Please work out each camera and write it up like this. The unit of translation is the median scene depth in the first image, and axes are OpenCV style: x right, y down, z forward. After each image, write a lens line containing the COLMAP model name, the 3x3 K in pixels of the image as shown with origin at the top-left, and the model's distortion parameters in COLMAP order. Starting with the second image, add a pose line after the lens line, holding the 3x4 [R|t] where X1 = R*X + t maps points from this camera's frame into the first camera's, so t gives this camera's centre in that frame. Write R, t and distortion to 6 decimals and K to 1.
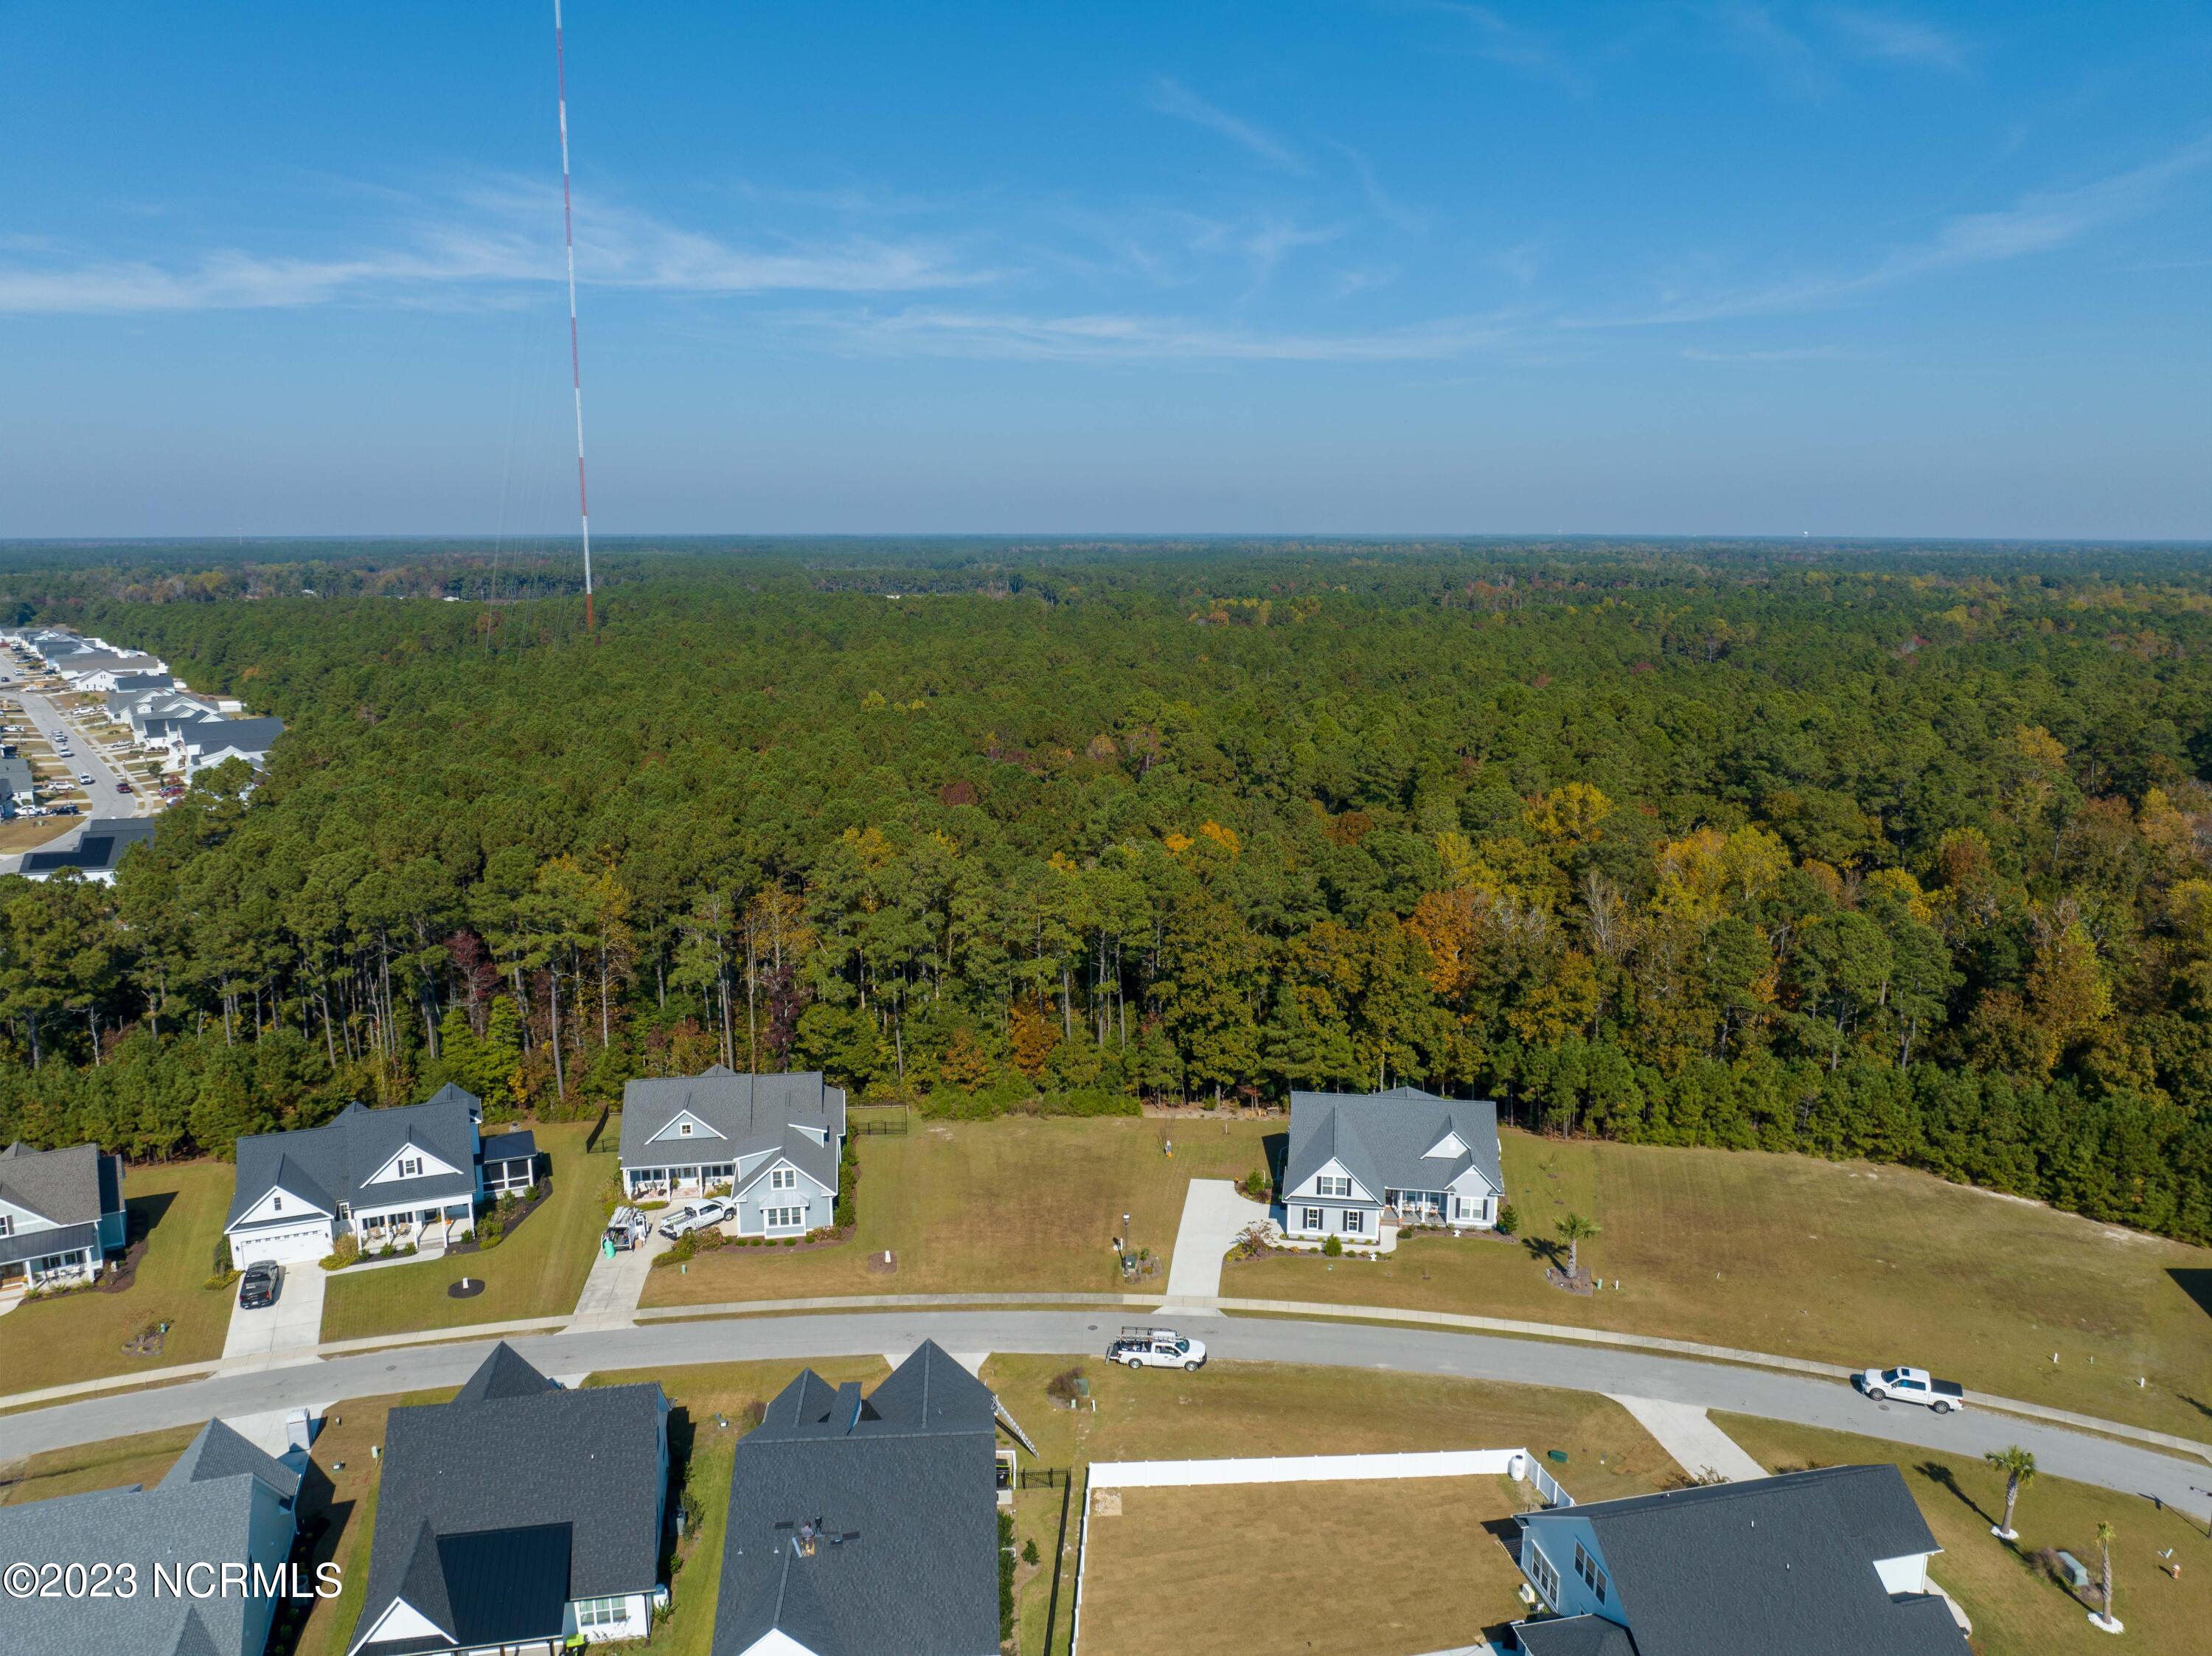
lens RADIAL K [[1557.9, 0, 1110.0], [0, 1557.9, 829.2], [0, 0, 1]] dist [-0.032840, -0.005069]
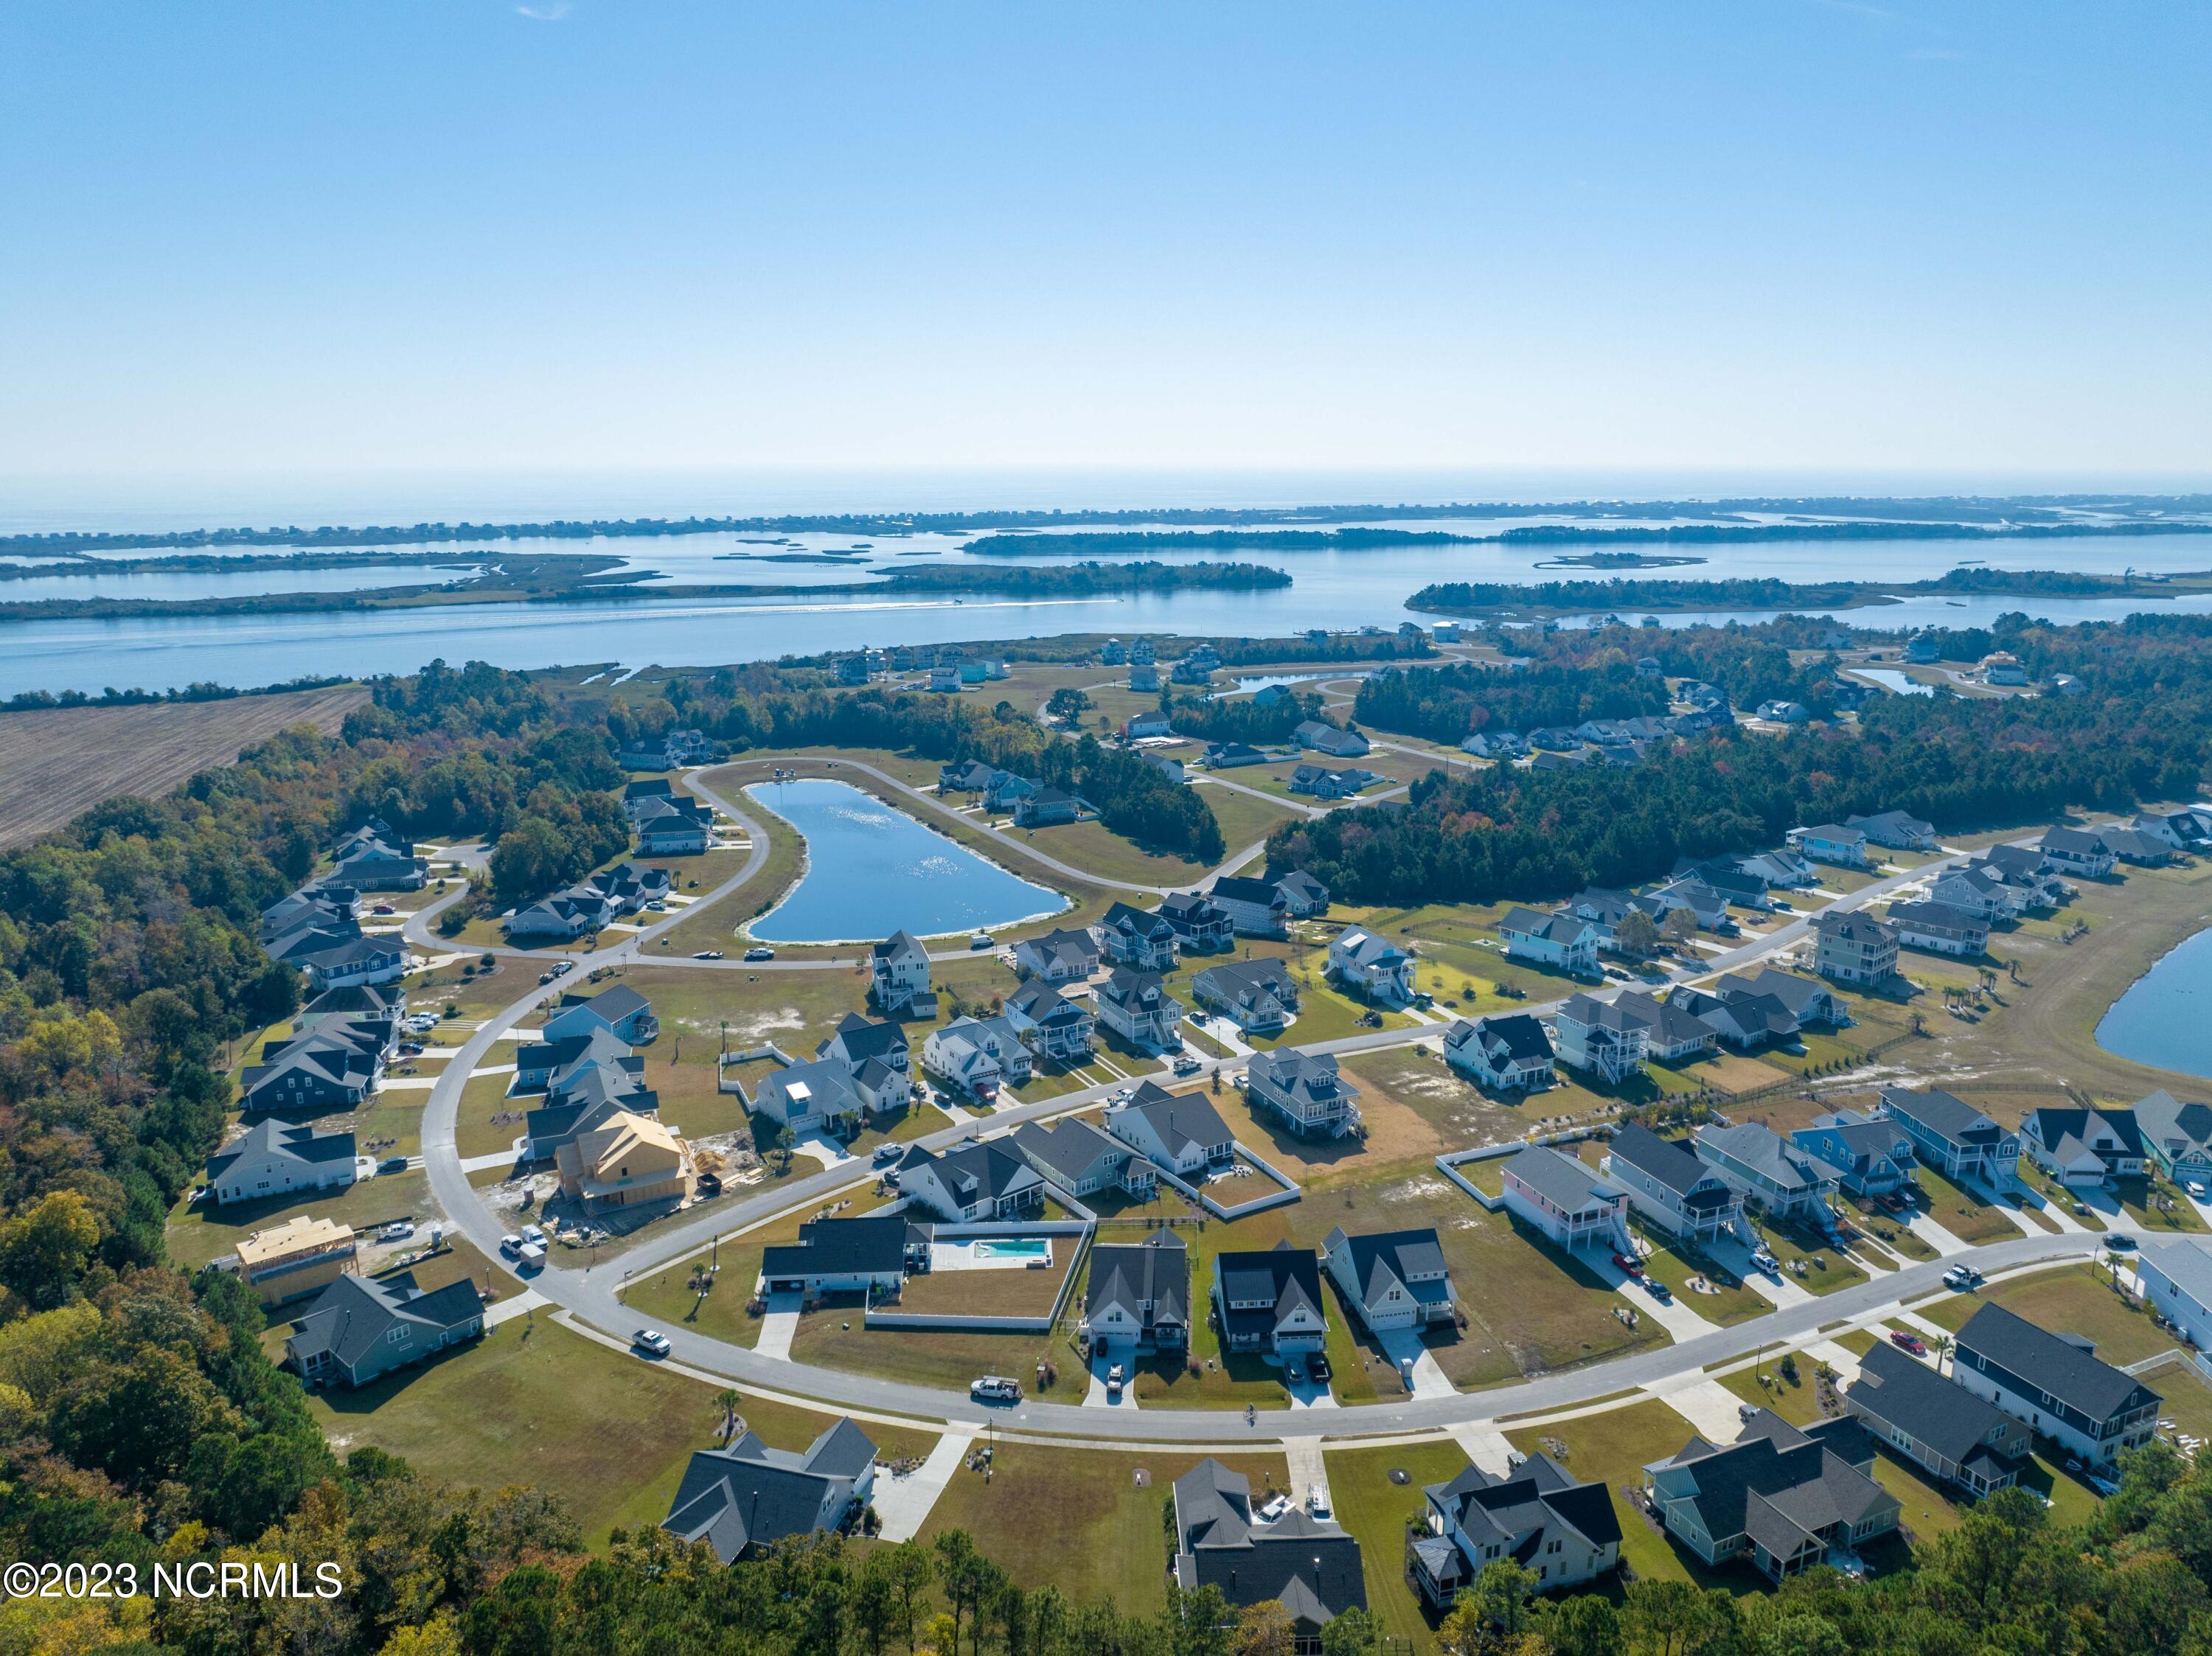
lens RADIAL K [[1577.7, 0, 1107.8], [0, 1577.7, 821.1], [0, 0, 1]] dist [-0.031527, -0.007329]
pose [[-0.990367, -0.030675, 0.135029, -0.258623], [0.026717, 0.914498, 0.403708, -0.809823], [-0.135868, 0.403426, -0.904868, 1.833800]]
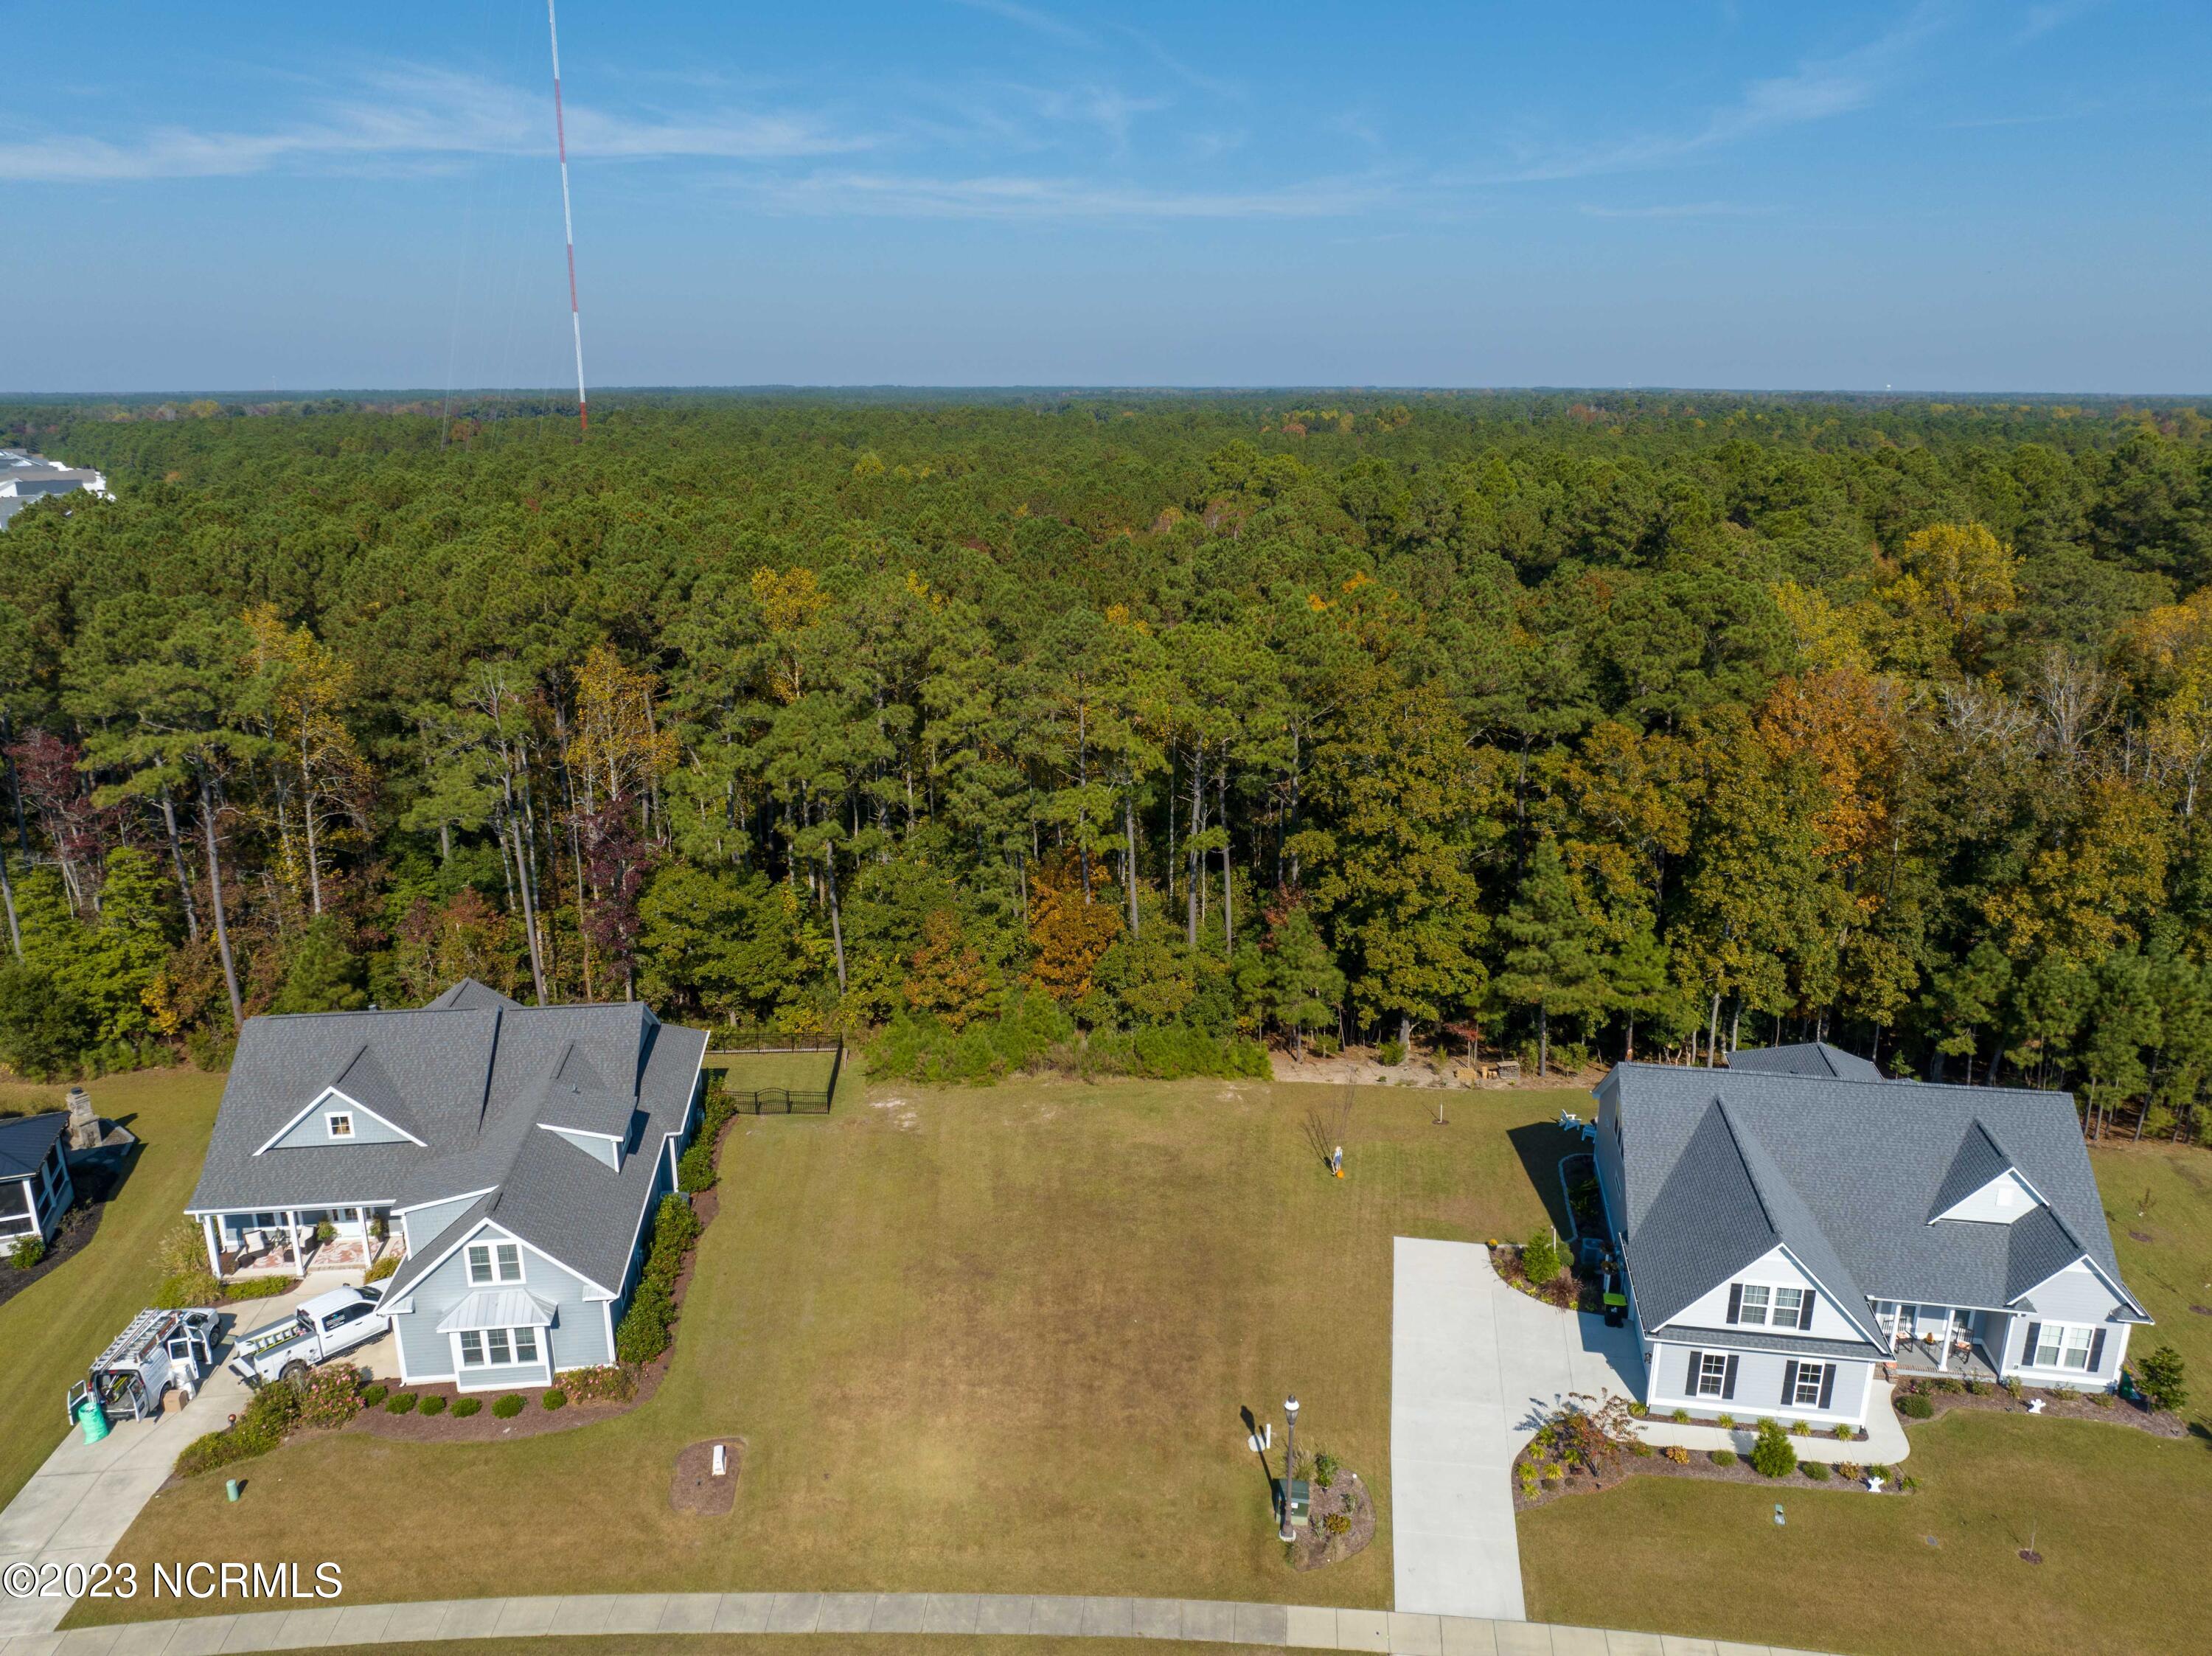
lens RADIAL K [[1557.9, 0, 1110.0], [0, 1557.9, 829.2], [0, 0, 1]] dist [-0.032840, -0.005069]
pose [[0.999482, 0.008717, -0.030973, -0.020814], [-0.005971, 0.996133, 0.087658, 0.055817], [0.031618, -0.087428, 0.995669, 0.509327]]
